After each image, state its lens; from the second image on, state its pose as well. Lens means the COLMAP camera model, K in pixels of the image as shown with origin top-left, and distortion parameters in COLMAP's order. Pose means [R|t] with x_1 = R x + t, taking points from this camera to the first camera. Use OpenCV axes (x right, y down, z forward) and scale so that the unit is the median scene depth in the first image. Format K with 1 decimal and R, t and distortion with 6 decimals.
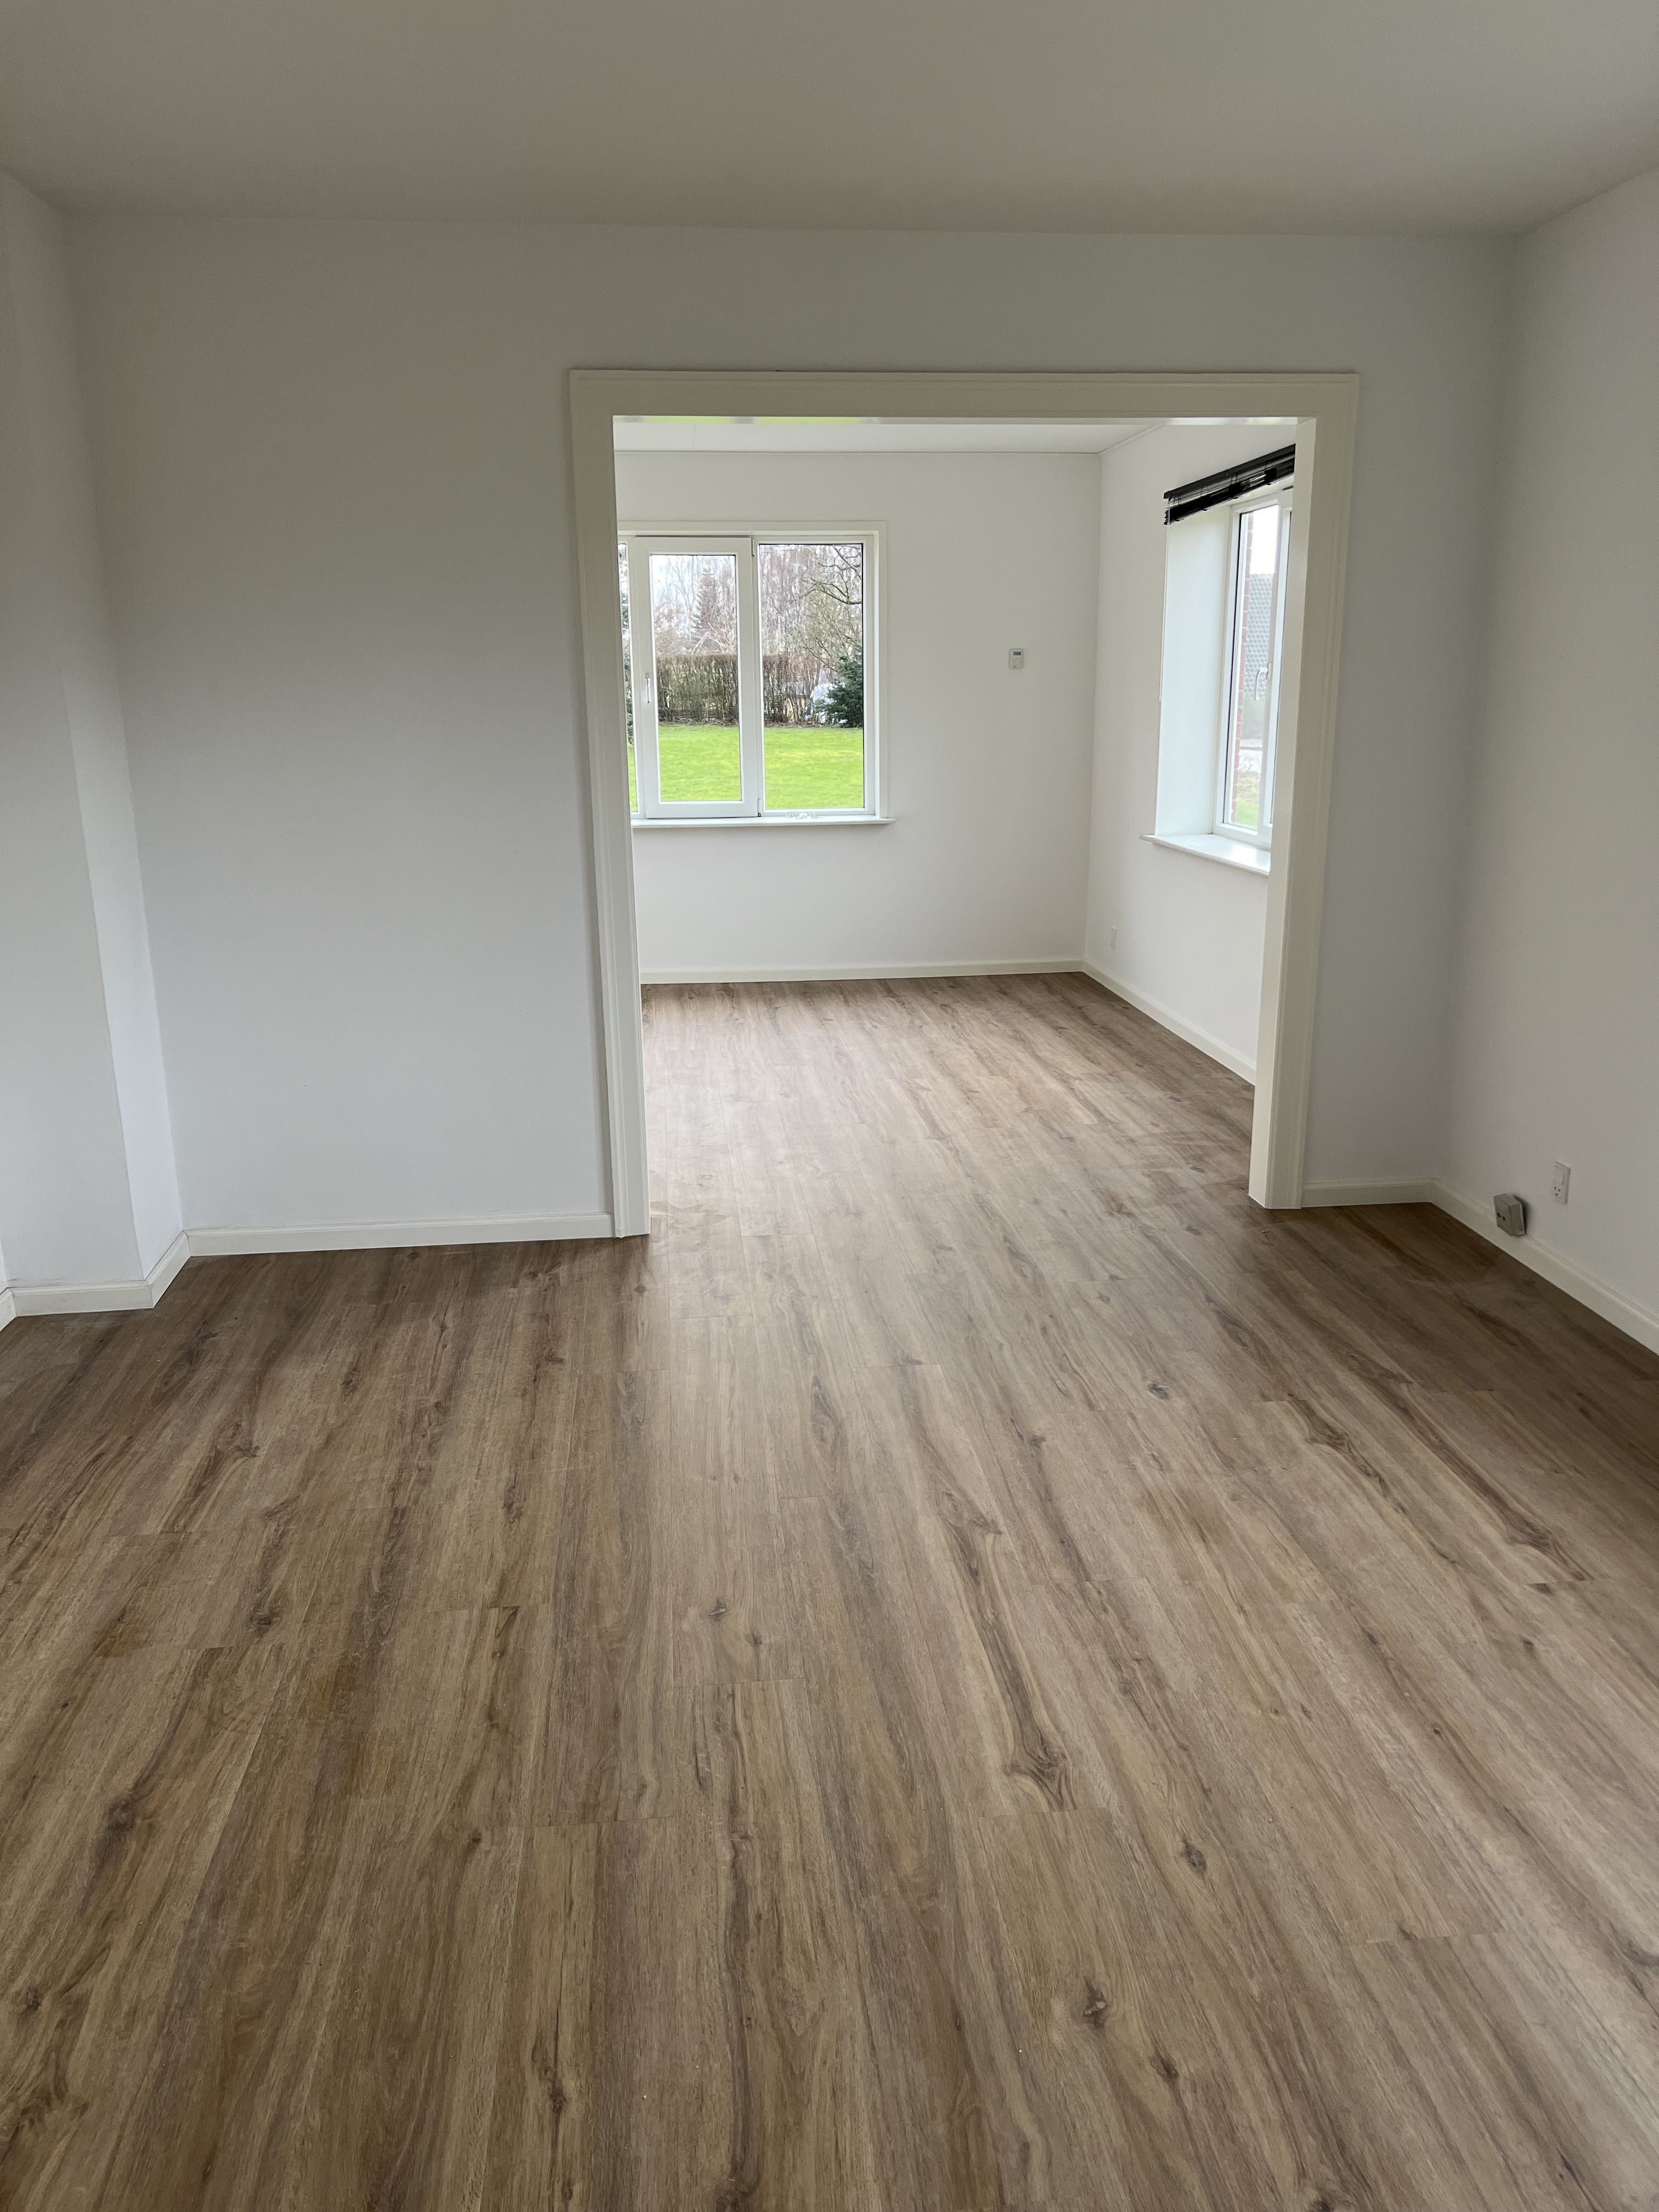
lens RADIAL K [[1673.4, 0, 829.9], [0, 1673.4, 1107.0], [0, 0, 1]] dist [0.000997, -0.009136]
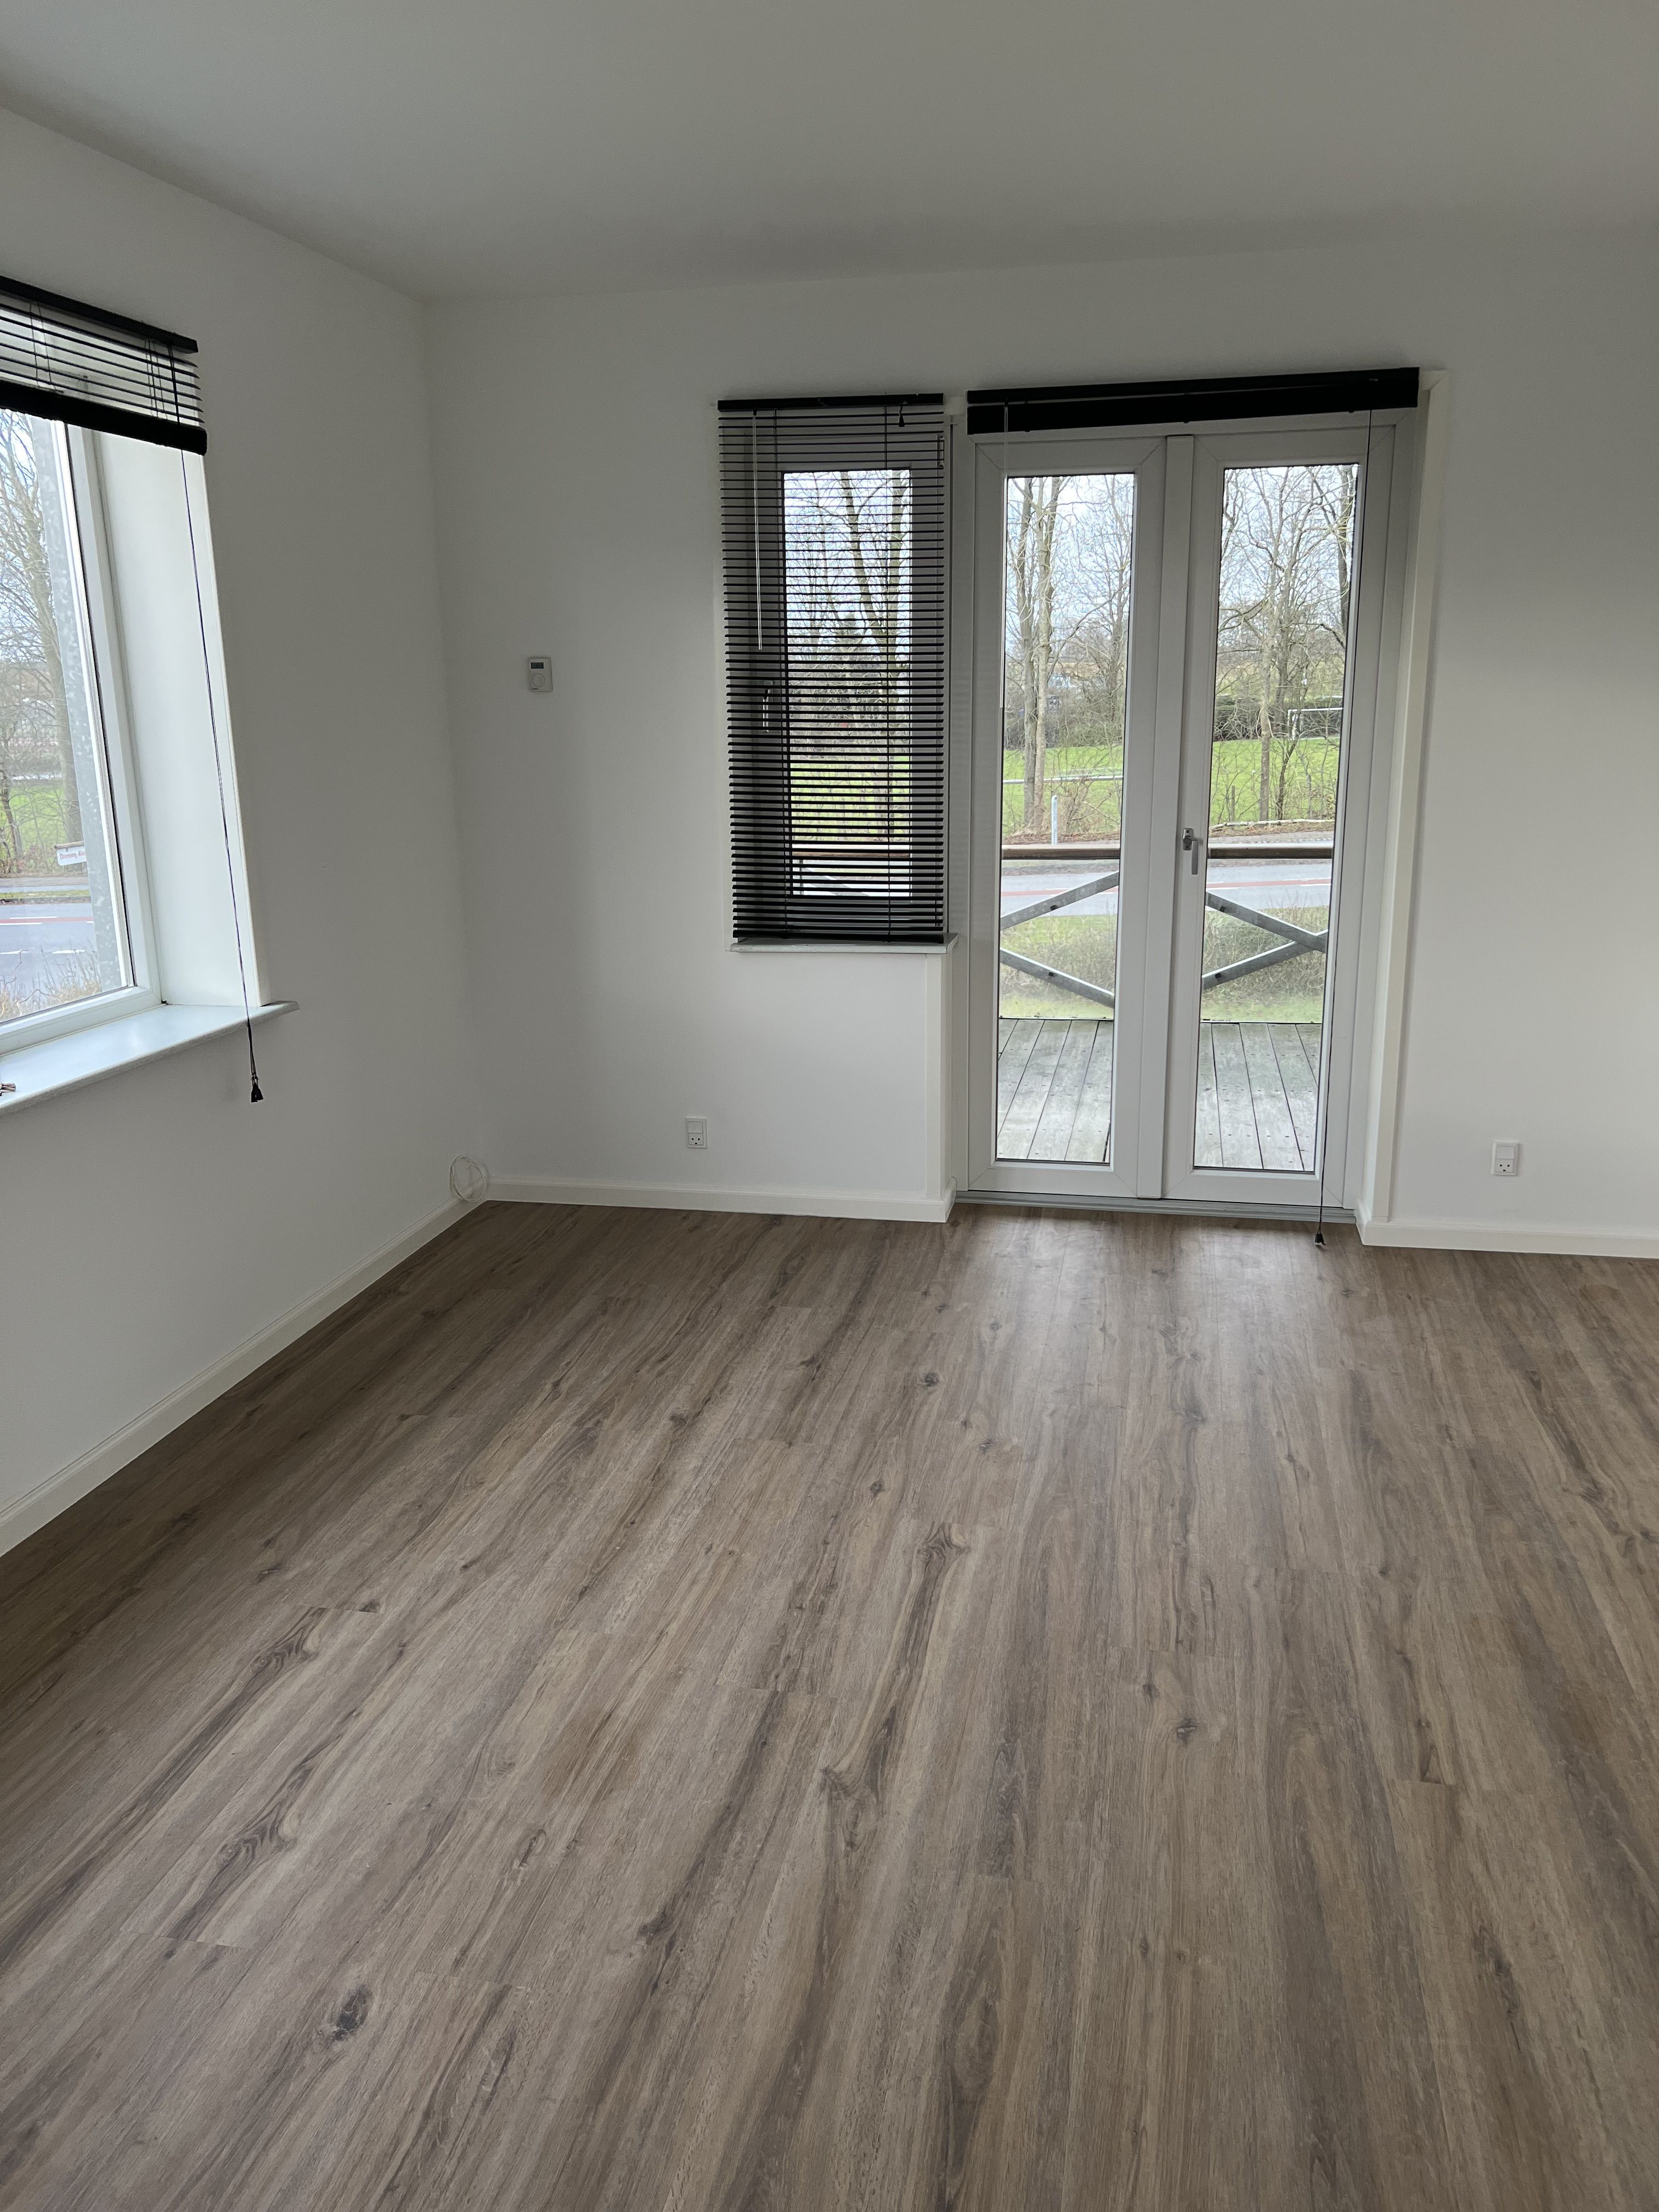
lens RADIAL K [[1673.4, 0, 831.2], [0, 1673.4, 1108.8], [0, 0, 1]] dist [0.000997, -0.009136]
pose [[-0.954586, -0.048104, 0.294027, -0.138826], [0.096913, 0.883076, 0.459114, -0.449107], [-0.281734, 0.466759, -0.838309, 1.722296]]
